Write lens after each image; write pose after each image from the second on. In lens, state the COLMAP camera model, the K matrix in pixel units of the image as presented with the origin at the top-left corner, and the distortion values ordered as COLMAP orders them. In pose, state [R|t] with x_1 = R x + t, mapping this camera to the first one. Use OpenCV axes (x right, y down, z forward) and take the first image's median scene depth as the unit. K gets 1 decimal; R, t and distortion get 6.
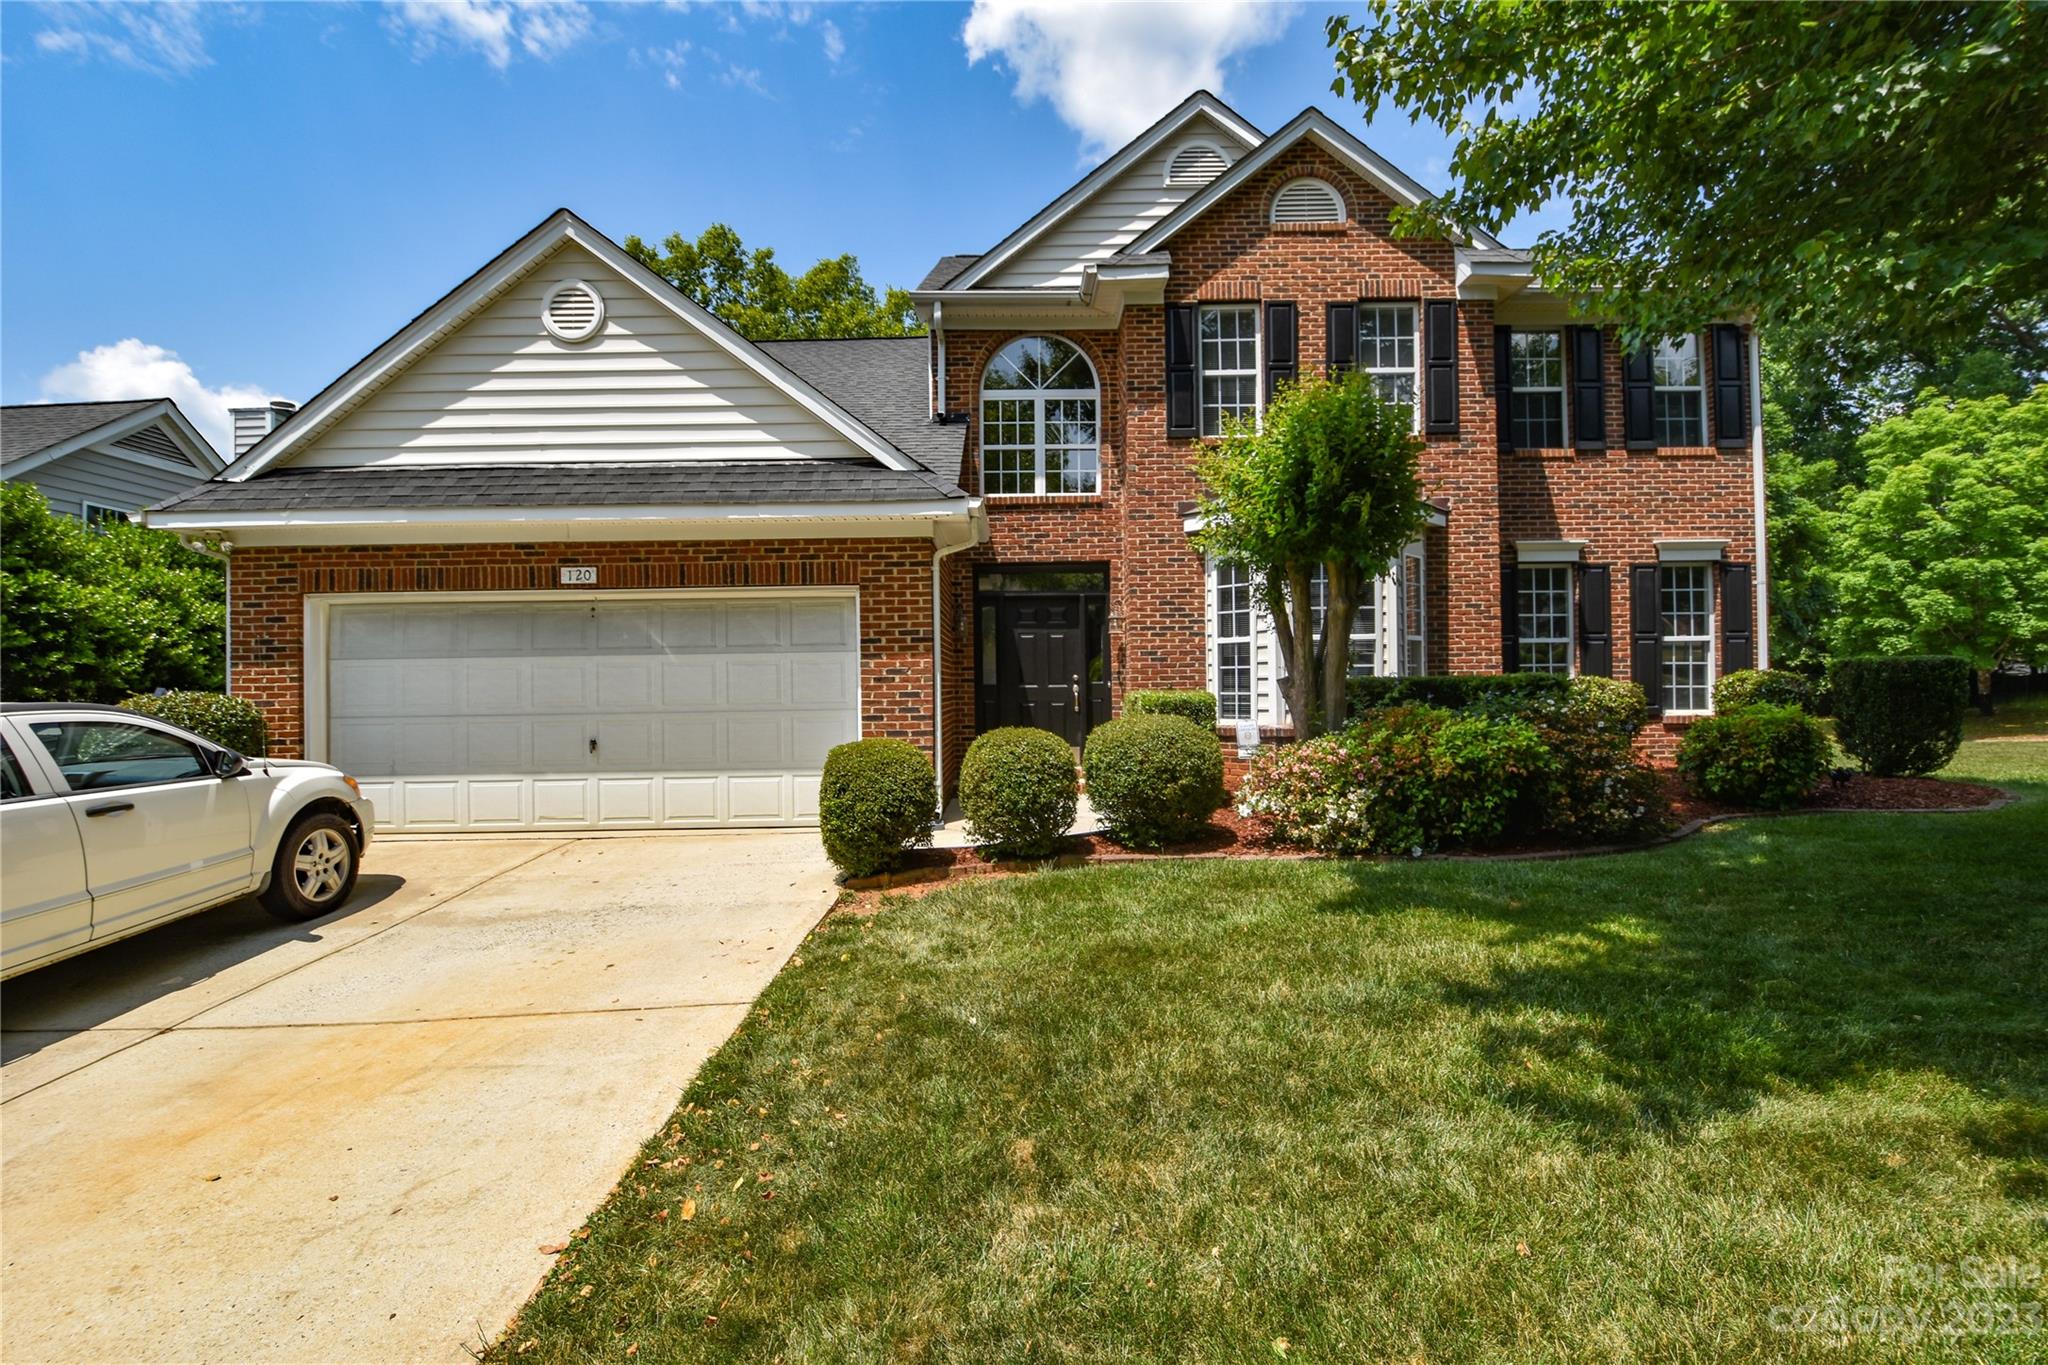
lens RADIAL K [[903.0, 0, 1020.9], [0, 903.0, 685.2], [0, 0, 1]] dist [0.016263, -0.024540]
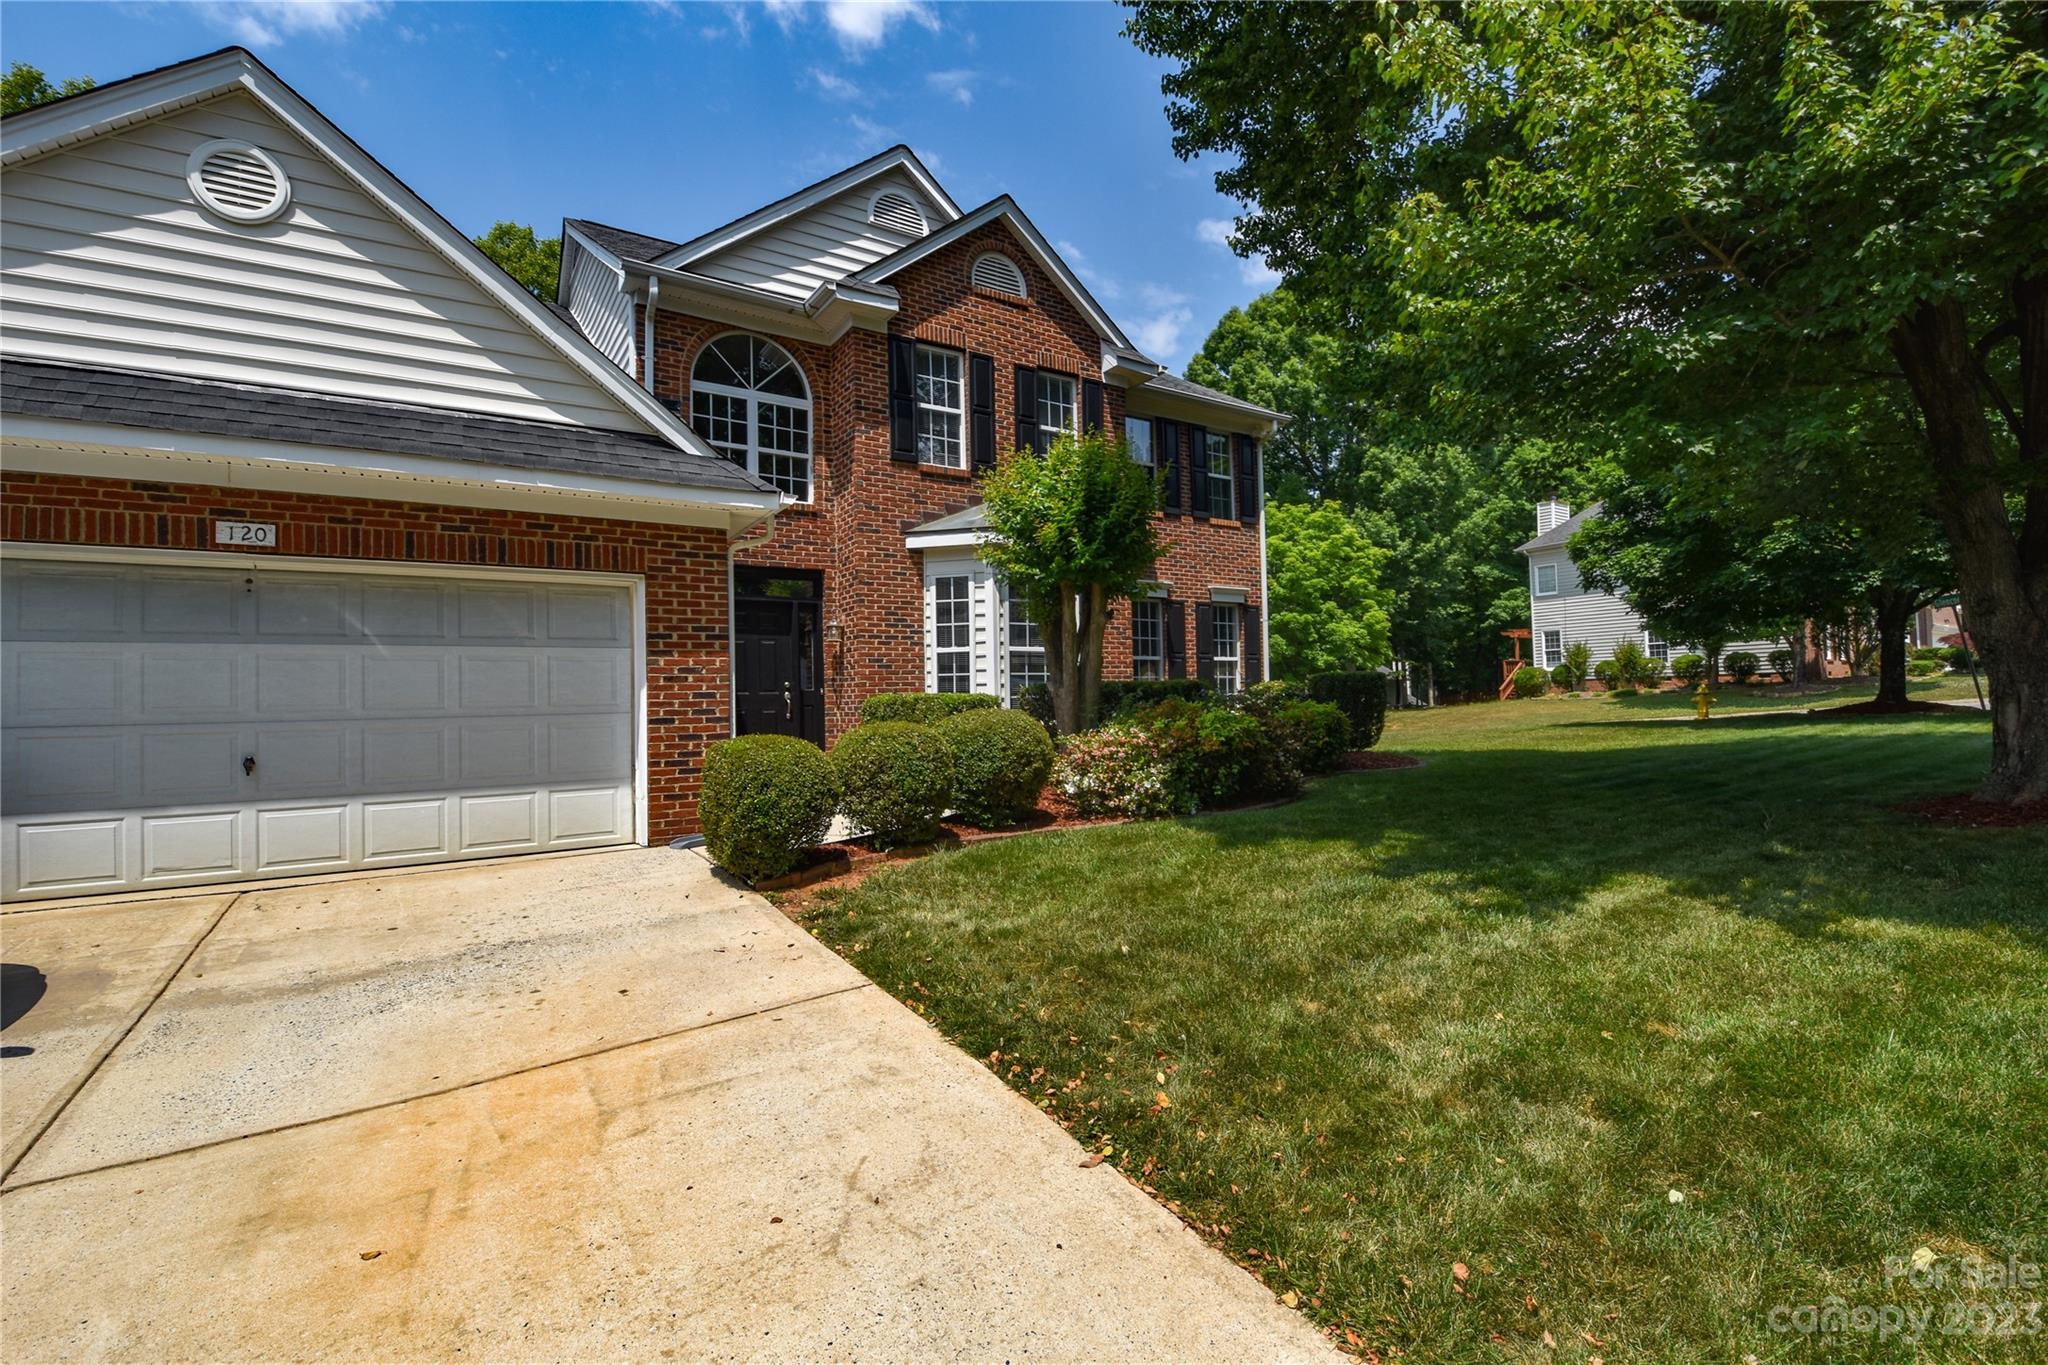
lens RADIAL K [[903.0, 0, 1020.9], [0, 903.0, 685.2], [0, 0, 1]] dist [0.016263, -0.024540]
pose [[0.833589, 0.006083, 0.552352, -0.358359], [0.009618, 0.999628, -0.025525, 0.026355], [-0.552302, 0.026590, 0.833220, 0.040824]]
